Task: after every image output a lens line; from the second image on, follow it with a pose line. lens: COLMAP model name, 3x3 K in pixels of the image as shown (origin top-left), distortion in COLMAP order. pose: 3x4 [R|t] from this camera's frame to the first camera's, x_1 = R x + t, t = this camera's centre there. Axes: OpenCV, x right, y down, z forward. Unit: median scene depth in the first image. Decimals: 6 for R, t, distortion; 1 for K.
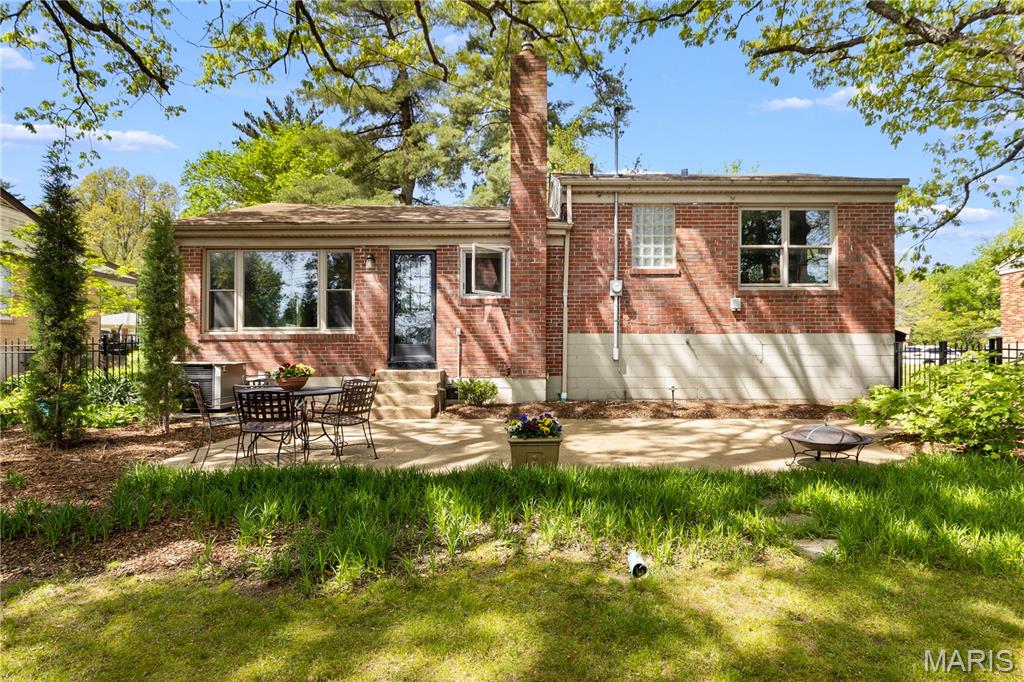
lens RADIAL K [[534.1, 0, 513.5], [0, 534.1, 349.2], [0, 0, 1]] dist [-0.017352, -0.000897]
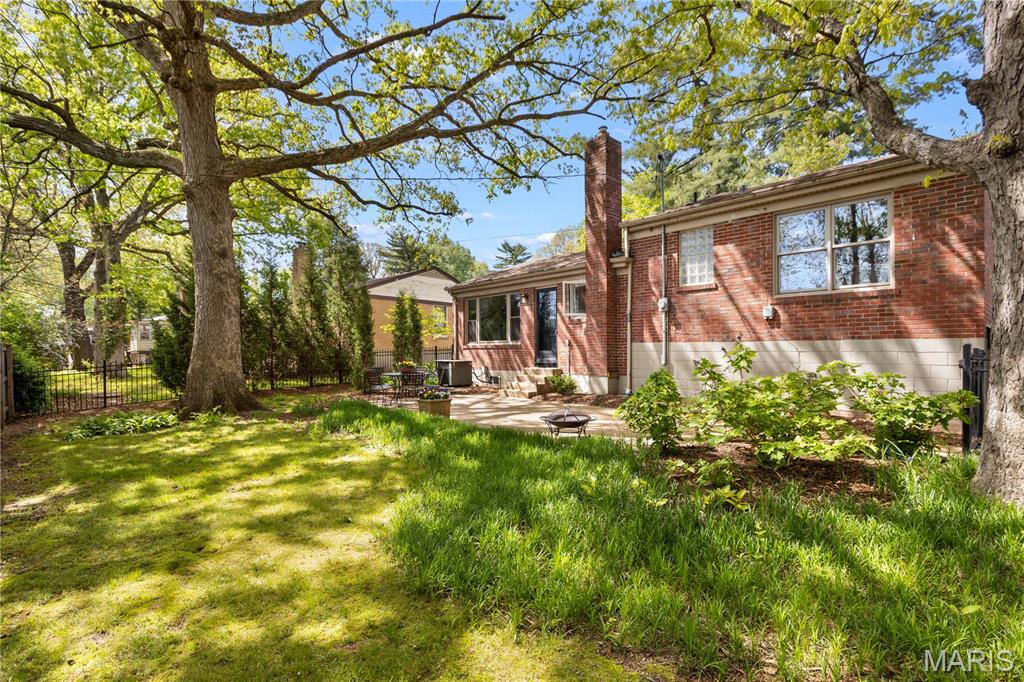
lens RADIAL K [[496.9, 0, 509.0], [0, 496.9, 361.0], [0, 0, 1]] dist [0.001259, -0.000568]
pose [[0.658196, 0.017125, -0.752652, 0.805923], [-0.002264, 0.999782, 0.020767, -0.009291], [0.752843, -0.011964, 0.658091, -0.004755]]
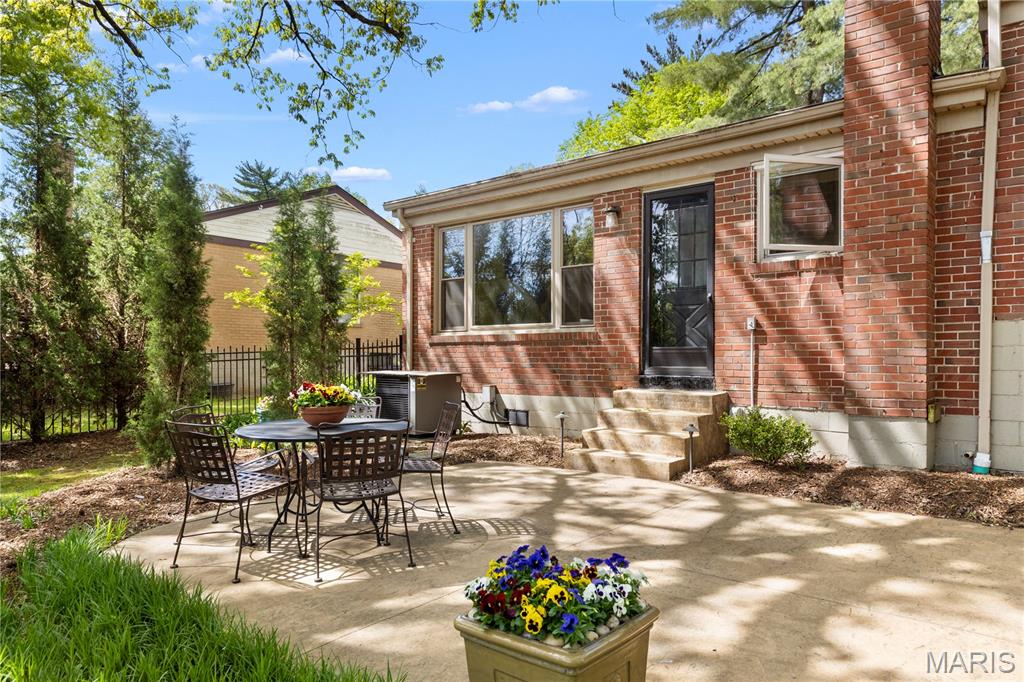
lens RADIAL K [[669.2, 0, 530.2], [0, 669.2, 351.8], [0, 0, 1]] dist [0.004946, 0.002259]
pose [[0.780271, -0.000681, -0.625441, 0.149162], [0.002122, 0.999997, 0.001558, -0.005855], [0.625437, -0.002543, 0.780270, 0.319793]]
